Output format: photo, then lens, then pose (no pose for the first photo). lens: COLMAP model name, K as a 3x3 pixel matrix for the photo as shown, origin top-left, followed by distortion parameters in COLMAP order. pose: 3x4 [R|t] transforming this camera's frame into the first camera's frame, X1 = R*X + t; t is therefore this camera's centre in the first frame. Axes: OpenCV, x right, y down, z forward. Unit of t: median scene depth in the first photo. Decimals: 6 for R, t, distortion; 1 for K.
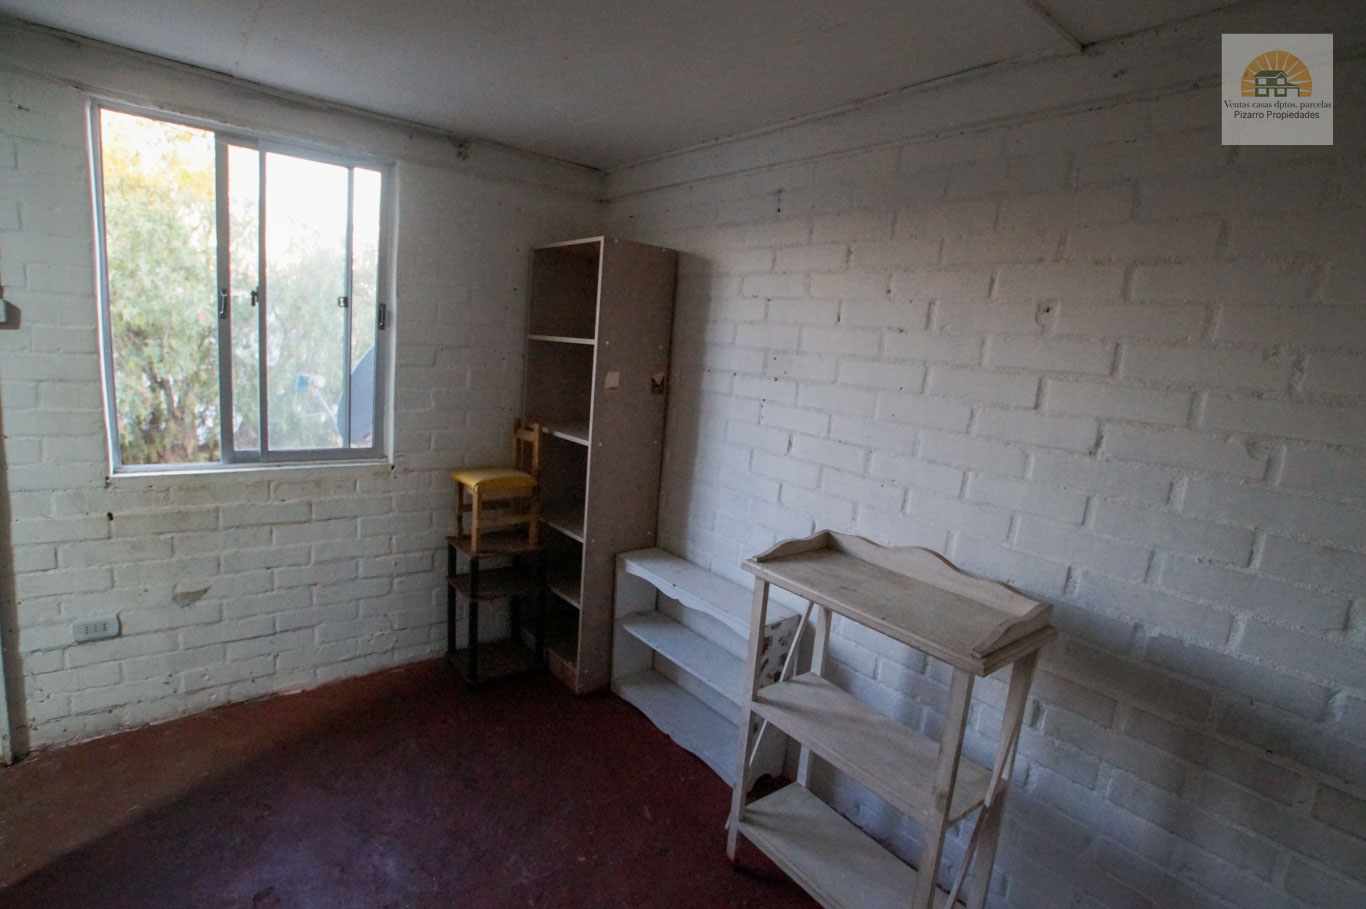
lens RADIAL K [[663.3, 0, 683.4], [0, 663.3, 457.5], [0, 0, 1]] dist [-0.050041, 0.017776]
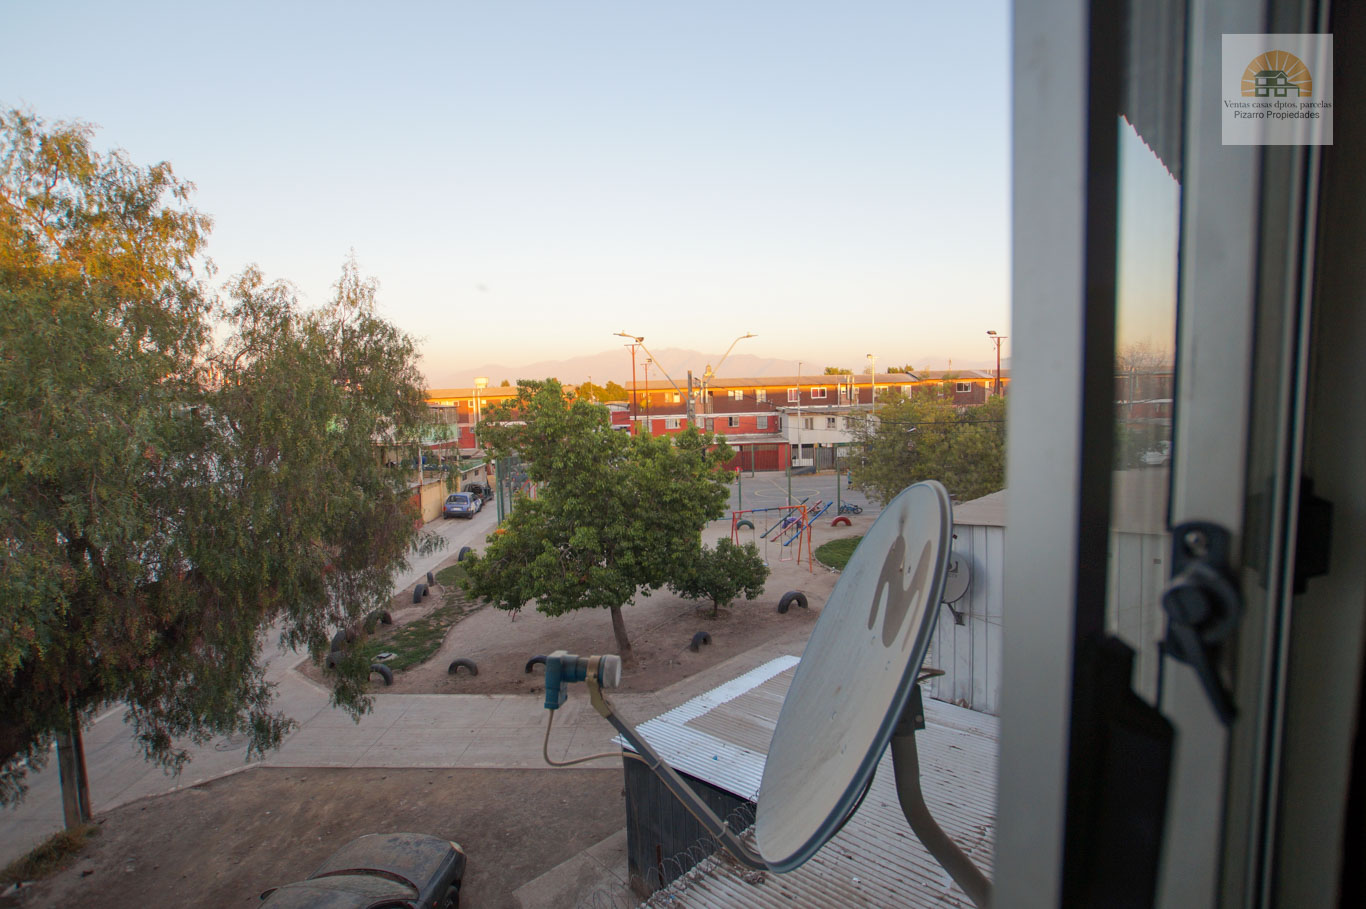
lens RADIAL K [[663.3, 0, 687.8], [0, 663.3, 454.2], [0, 0, 1]] dist [-0.050041, 0.017776]
pose [[0.987806, -0.128229, 0.088301, -0.250417], [0.135382, 0.987524, -0.080427, -0.086806], [-0.076886, 0.091401, 0.992842, 0.291875]]
